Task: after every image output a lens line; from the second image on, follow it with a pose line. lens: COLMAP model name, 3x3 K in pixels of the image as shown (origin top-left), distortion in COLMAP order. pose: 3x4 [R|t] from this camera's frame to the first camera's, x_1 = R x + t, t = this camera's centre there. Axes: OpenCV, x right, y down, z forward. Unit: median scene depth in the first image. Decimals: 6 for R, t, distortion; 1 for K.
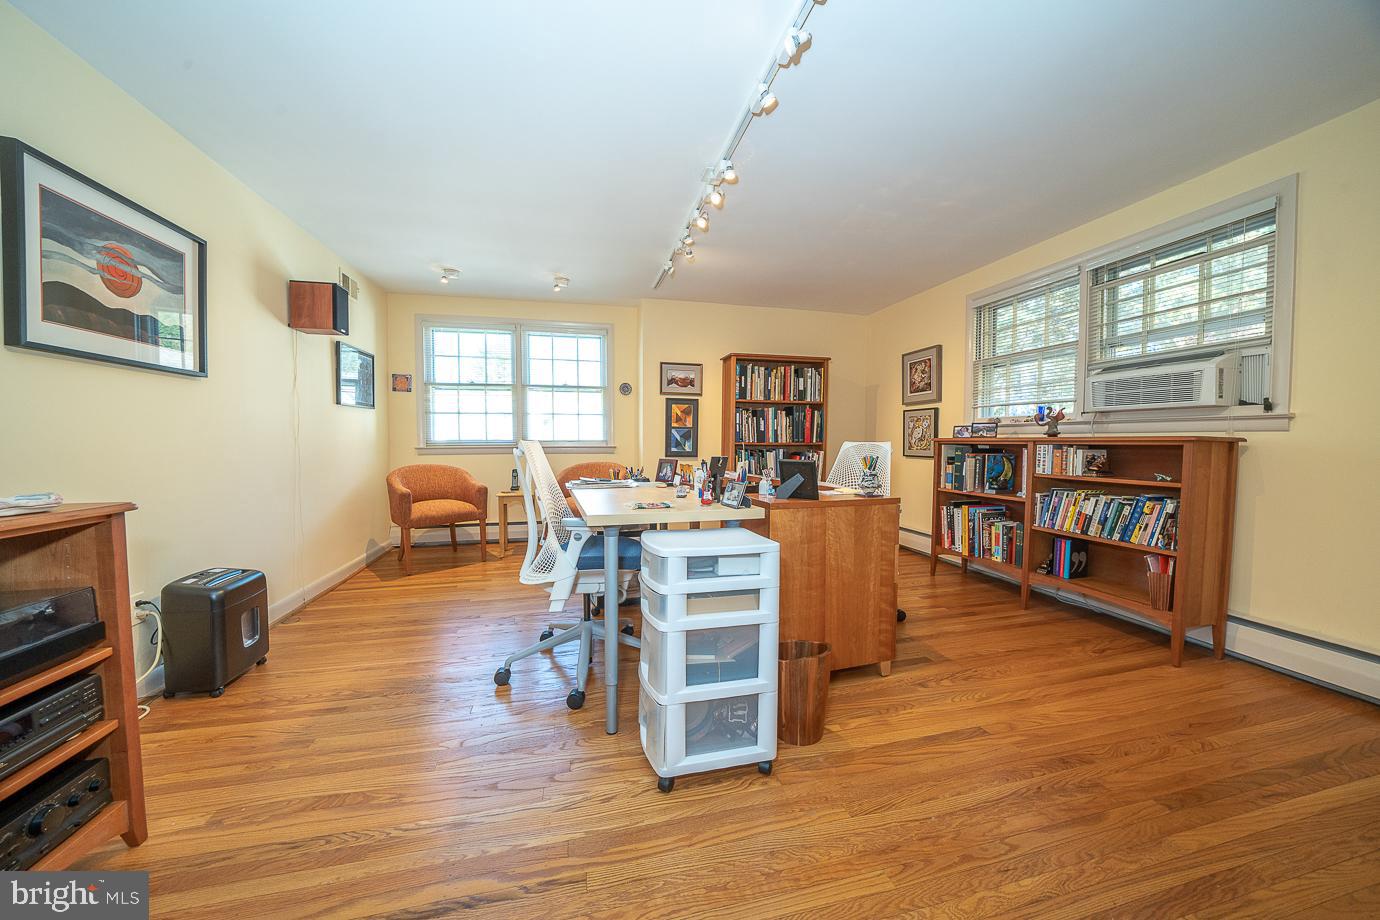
lens RADIAL K [[473.6, 0, 691.4], [0, 473.6, 457.1], [0, 0, 1]] dist [-0.025477, 0.002735]
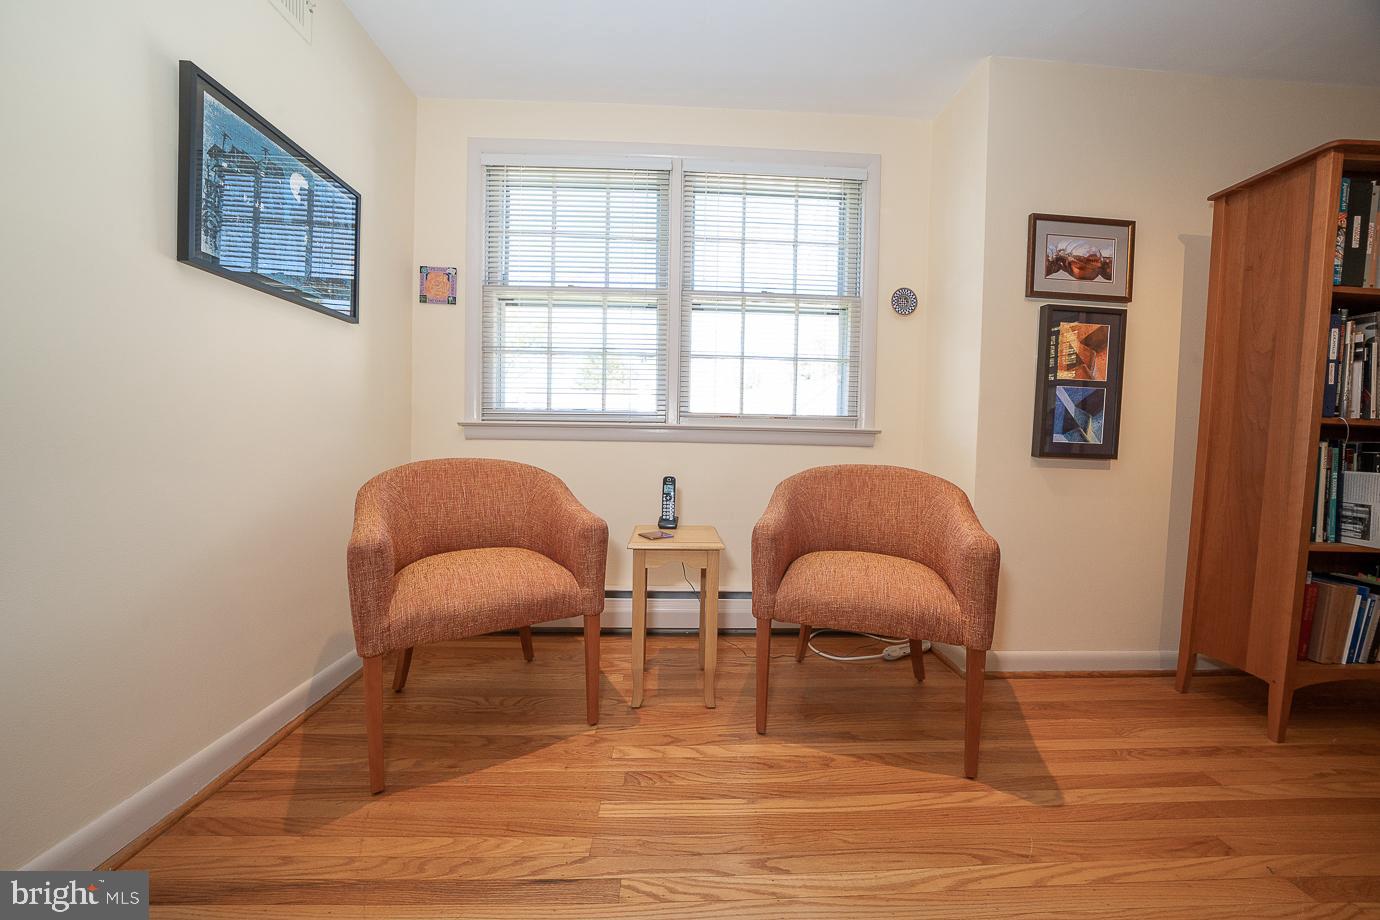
lens RADIAL K [[473.6, 0, 695.3], [0, 473.6, 456.6], [0, 0, 1]] dist [-0.025477, 0.002735]
pose [[0.980119, 0.026462, -0.196637, -0.265945], [-0.028231, 0.999582, -0.006199, 0.010228], [0.196391, 0.011627, 0.980457, 0.587498]]
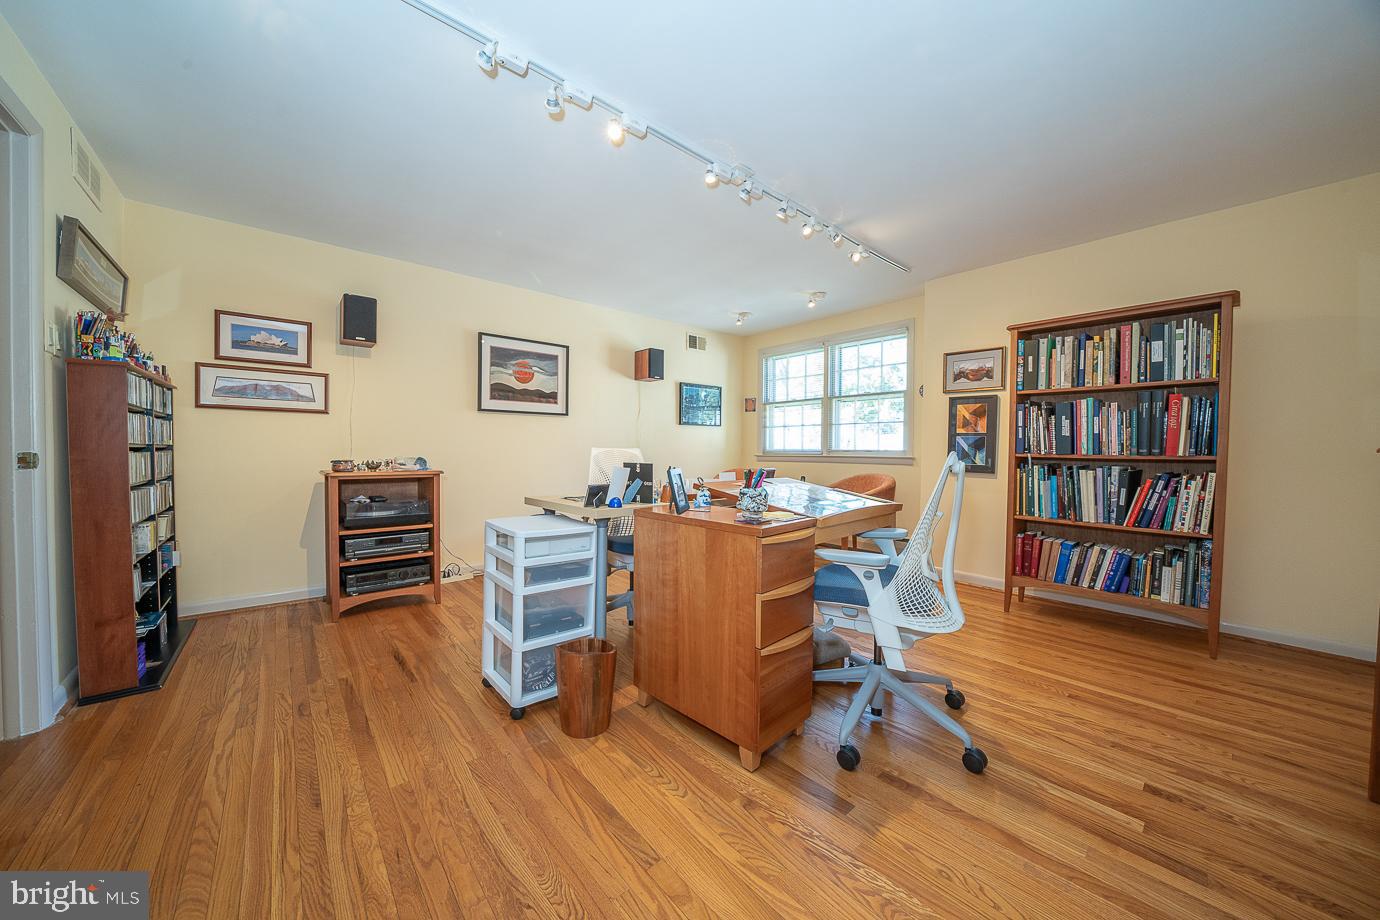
lens RADIAL K [[473.6, 0, 697.9], [0, 473.6, 460.2], [0, 0, 1]] dist [-0.025477, 0.002735]
pose [[0.471061, 0.022737, -0.881808, 0.463969], [-0.037517, 0.999280, 0.005724, -0.008206], [0.881303, 0.030387, 0.471575, 0.261755]]
